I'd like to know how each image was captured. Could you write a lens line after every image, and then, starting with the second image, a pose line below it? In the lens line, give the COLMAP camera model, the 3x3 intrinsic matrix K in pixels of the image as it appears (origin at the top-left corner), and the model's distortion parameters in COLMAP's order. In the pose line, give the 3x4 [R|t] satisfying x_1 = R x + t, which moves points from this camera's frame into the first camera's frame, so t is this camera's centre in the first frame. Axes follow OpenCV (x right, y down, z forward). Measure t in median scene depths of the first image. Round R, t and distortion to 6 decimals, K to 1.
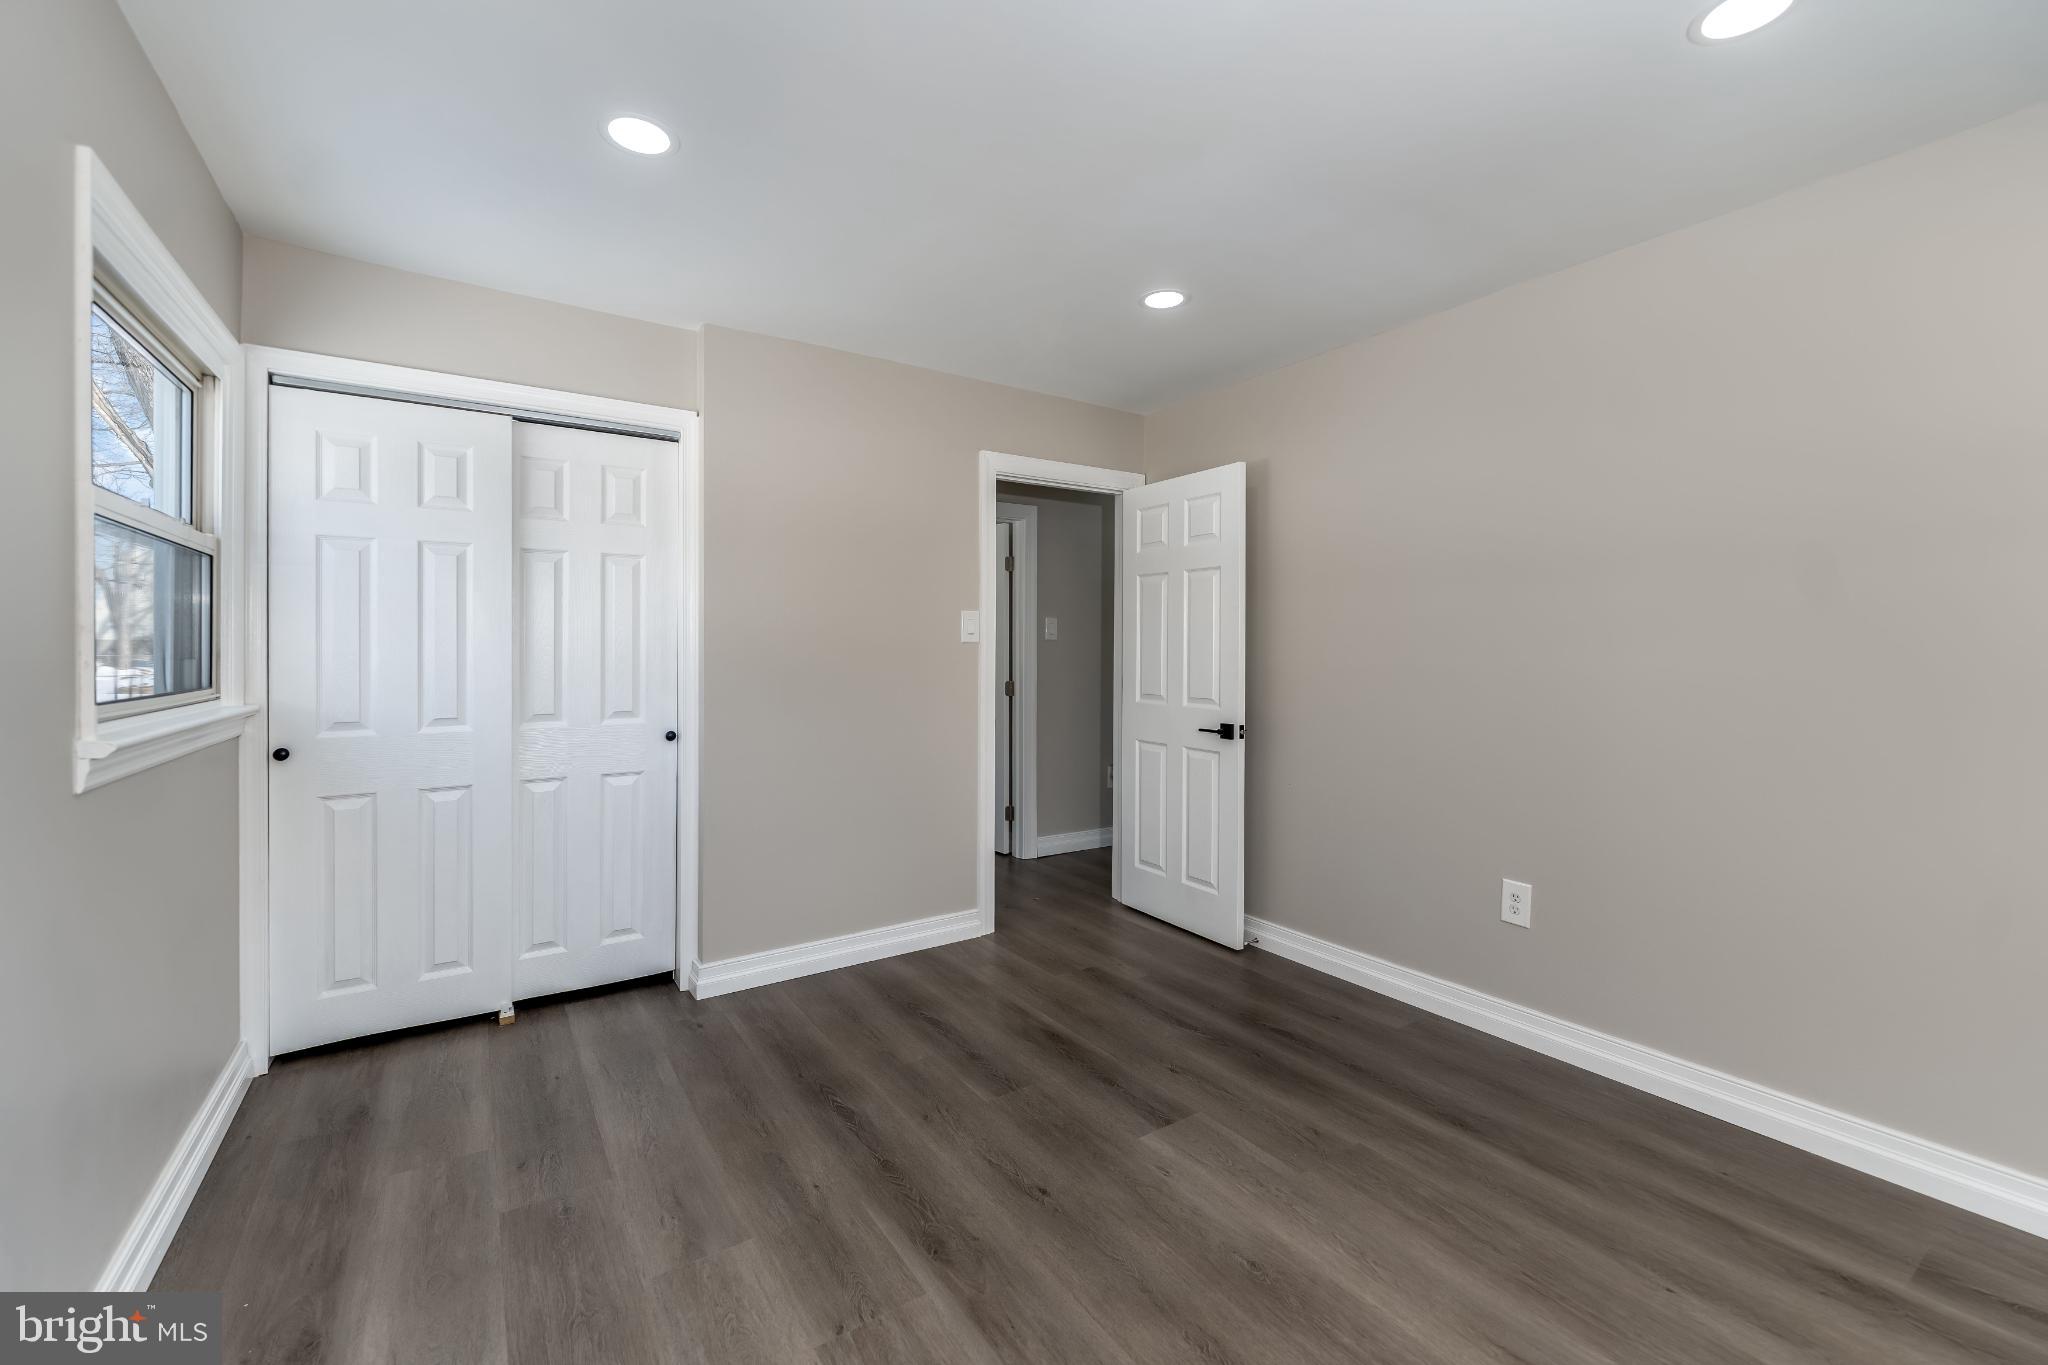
lens RADIAL K [[827.7, 0, 1018.2], [0, 827.7, 662.2], [0, 0, 1]] dist [0.001916, -0.000165]
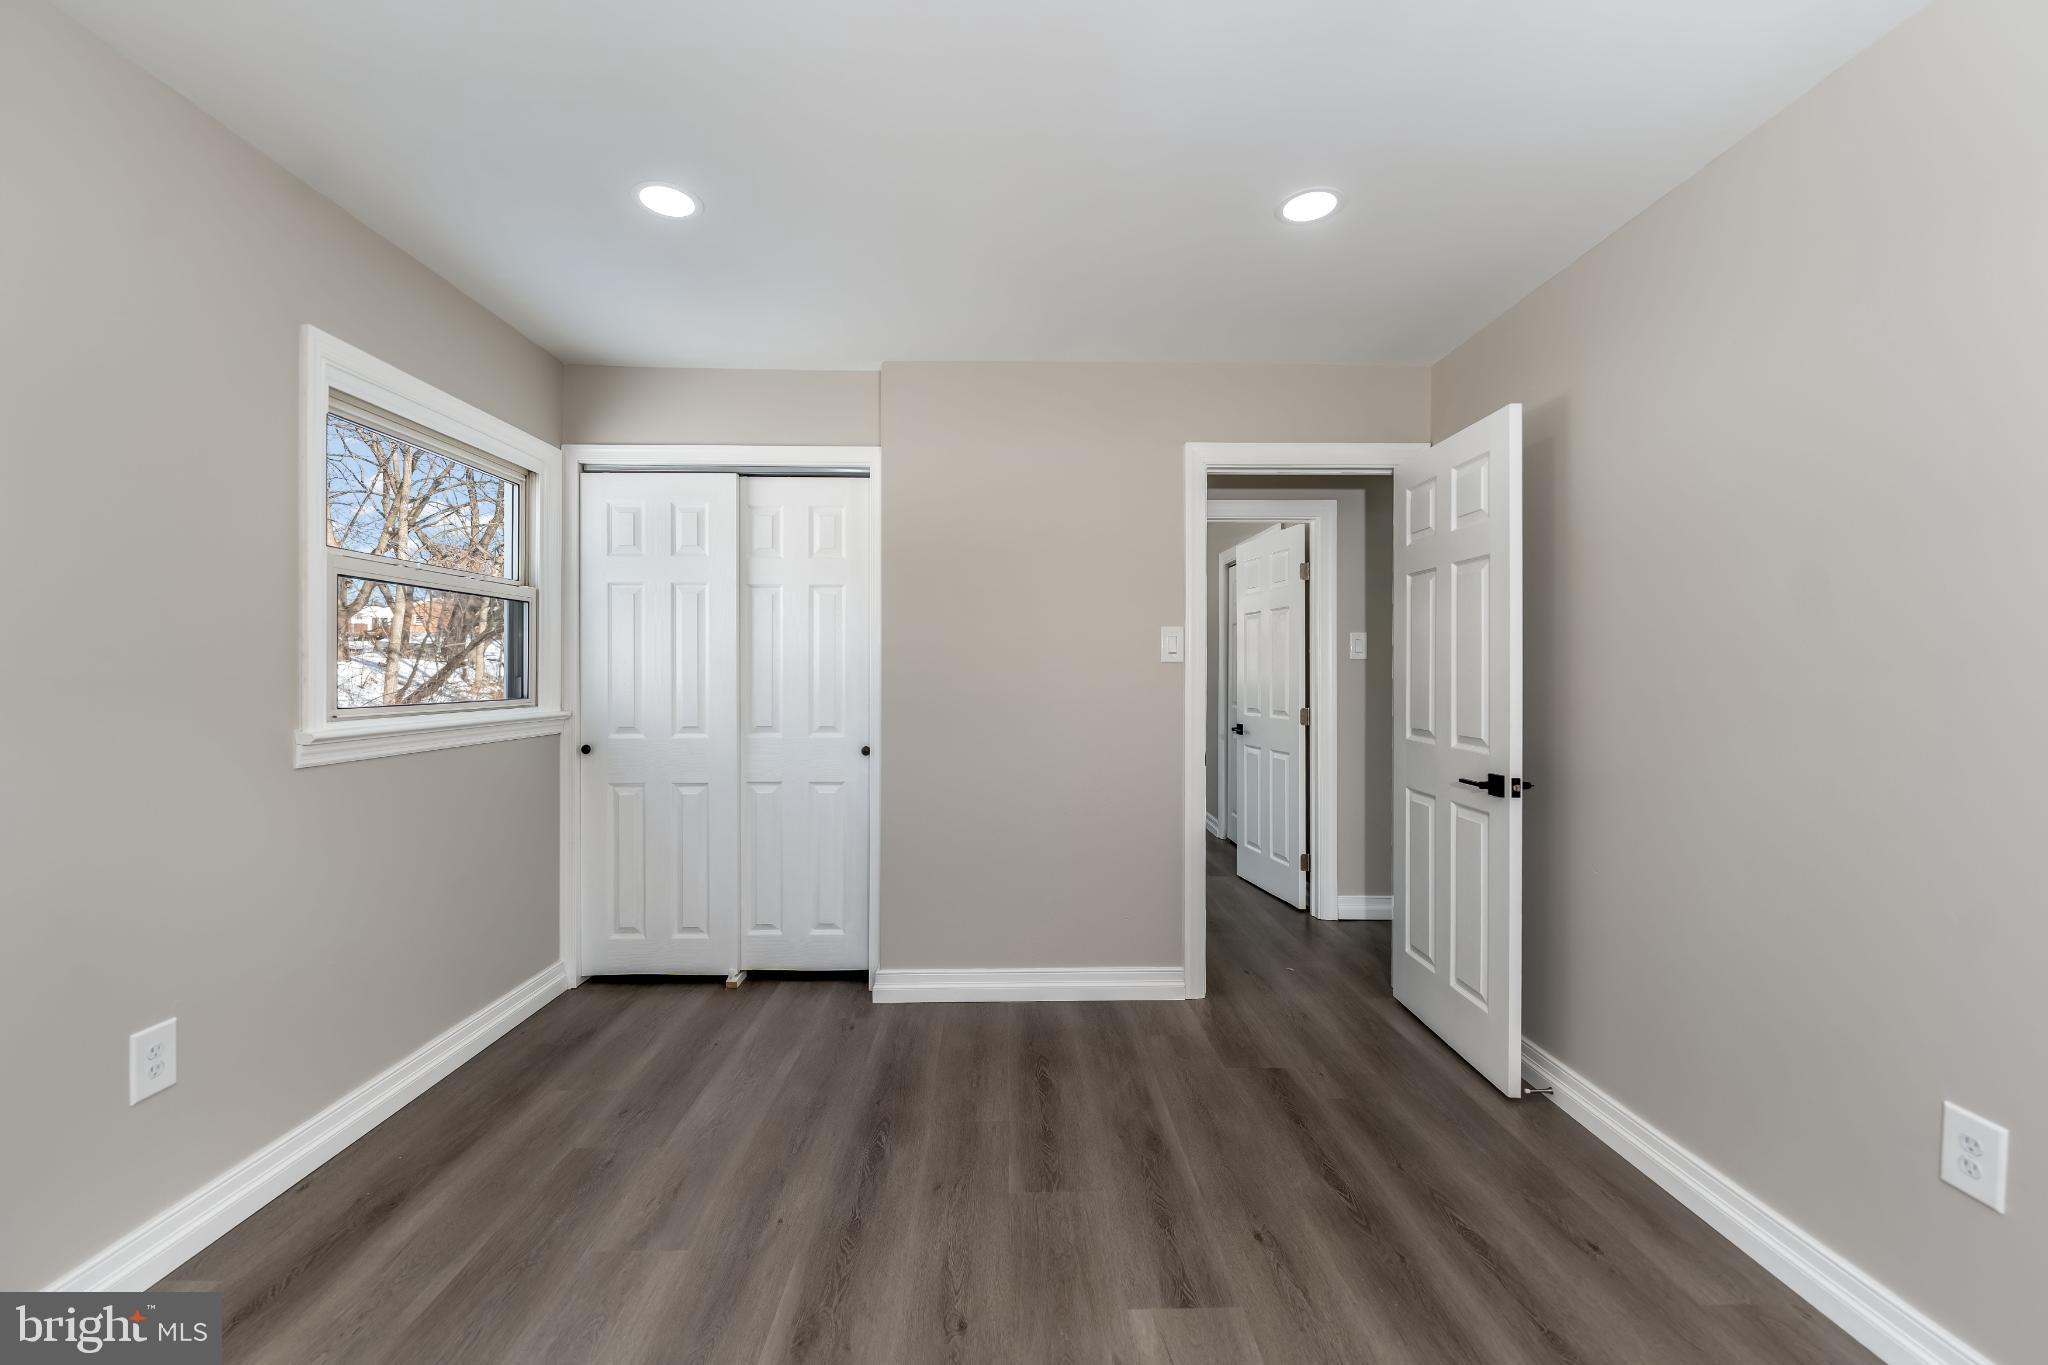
lens RADIAL K [[819.1, 0, 1018.5], [0, 819.1, 677.3], [0, 0, 1]] dist [0.000339, -0.000147]
pose [[0.845119, 0.003692, -0.534566, 0.353906], [-0.008441, 0.999944, -0.006439, -0.001499], [0.534512, 0.009954, 0.845102, 0.231667]]
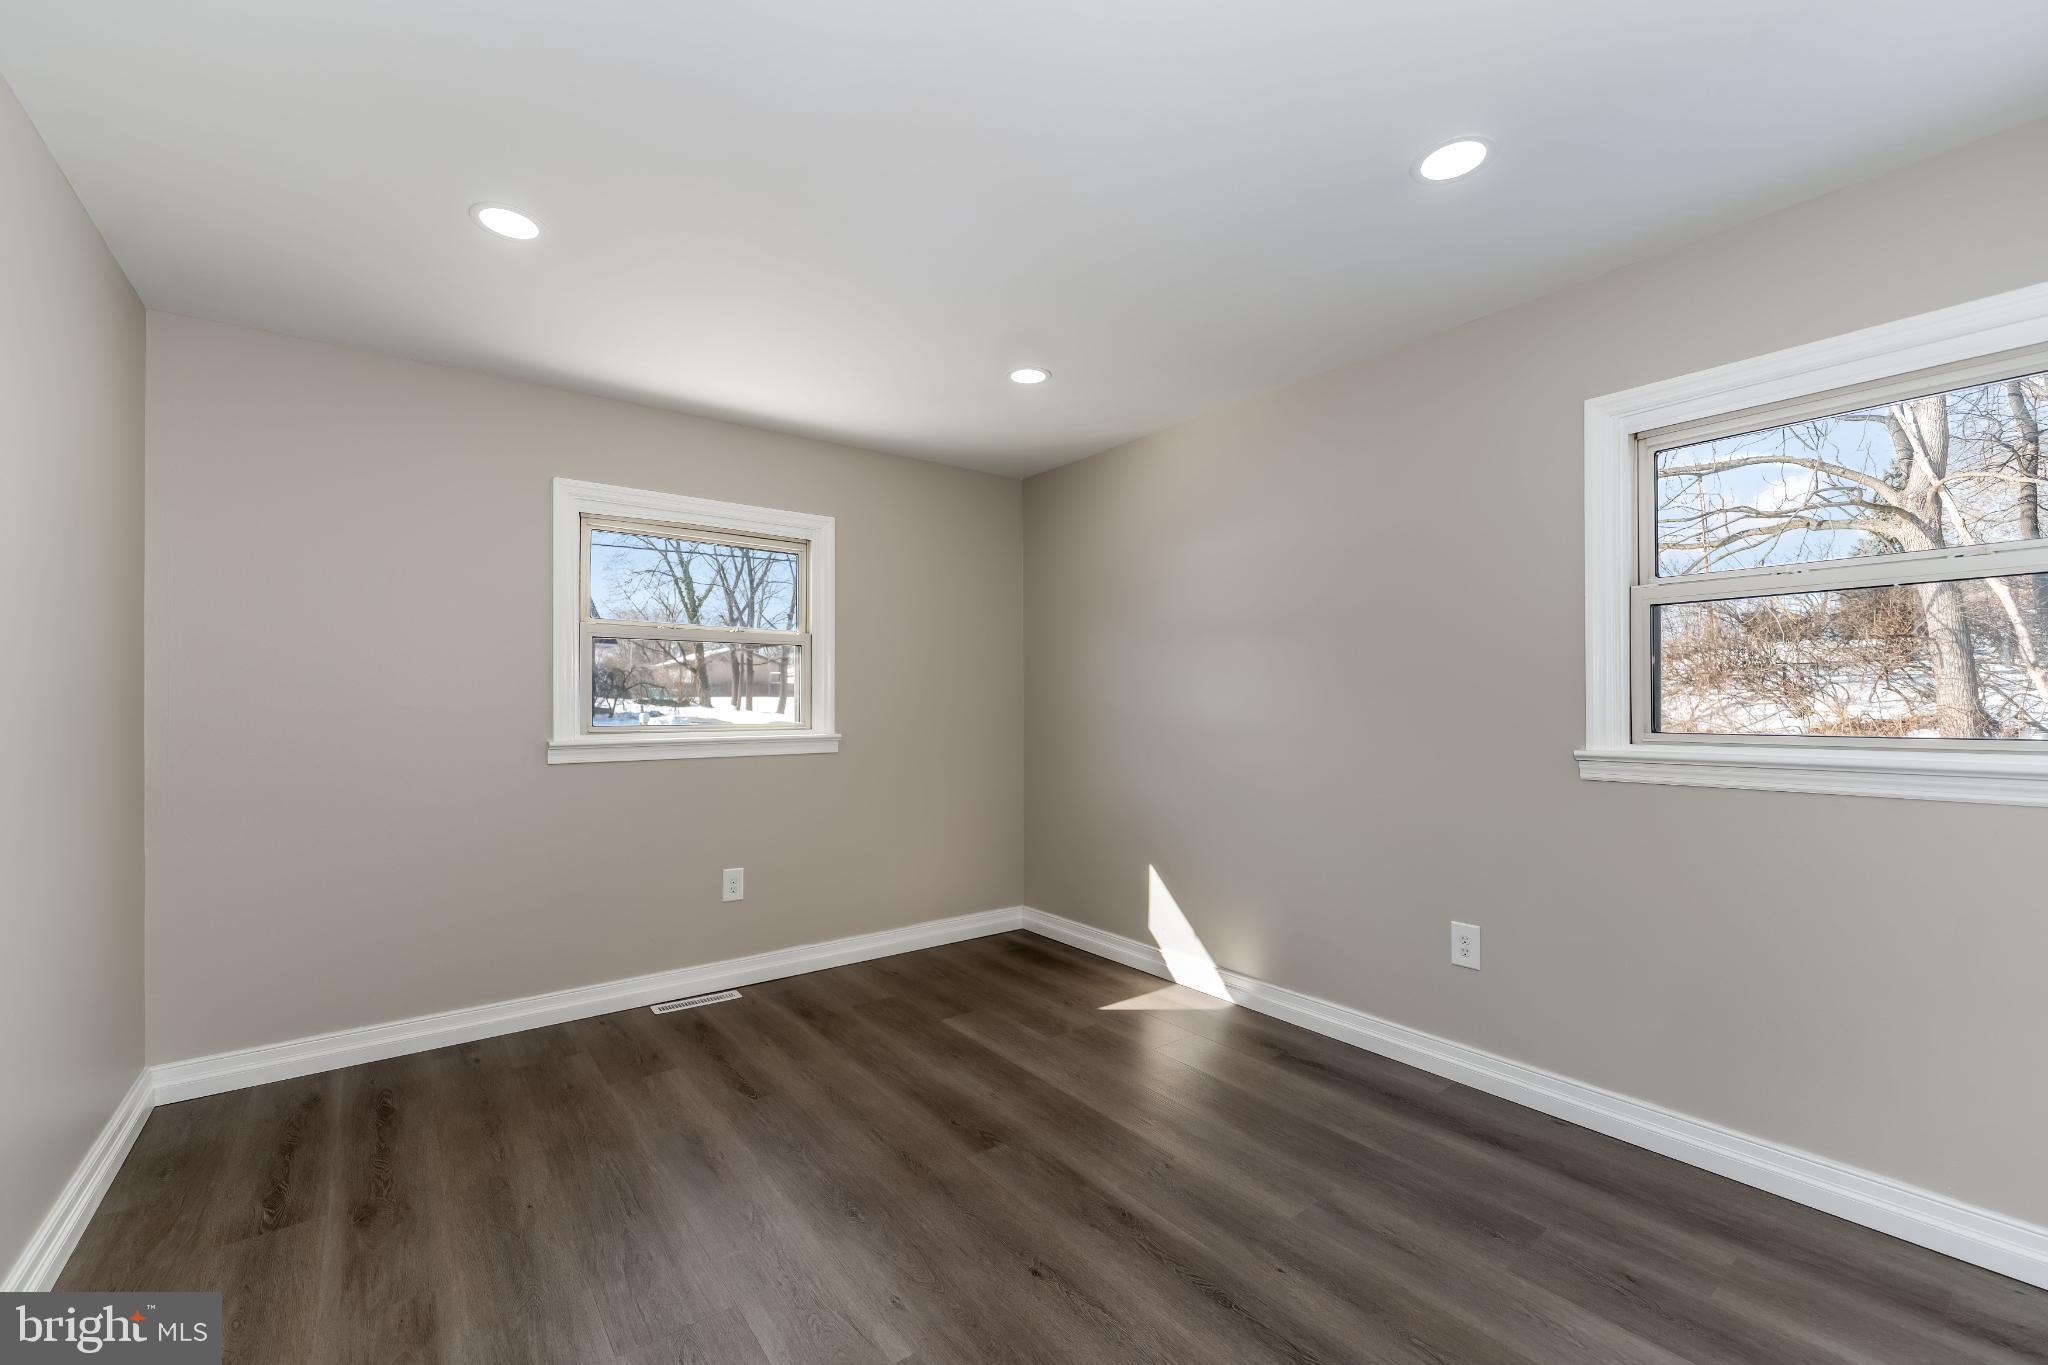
lens RADIAL K [[838.8, 0, 1023.8], [0, 838.8, 693.7], [0, 0, 1]] dist [0.000404, -0.000054]
pose [[-0.997263, -0.001368, -0.073918, 0.079377], [-0.000939, 0.999983, -0.005837, -0.005232], [0.073925, -0.005752, -0.997247, 1.346574]]
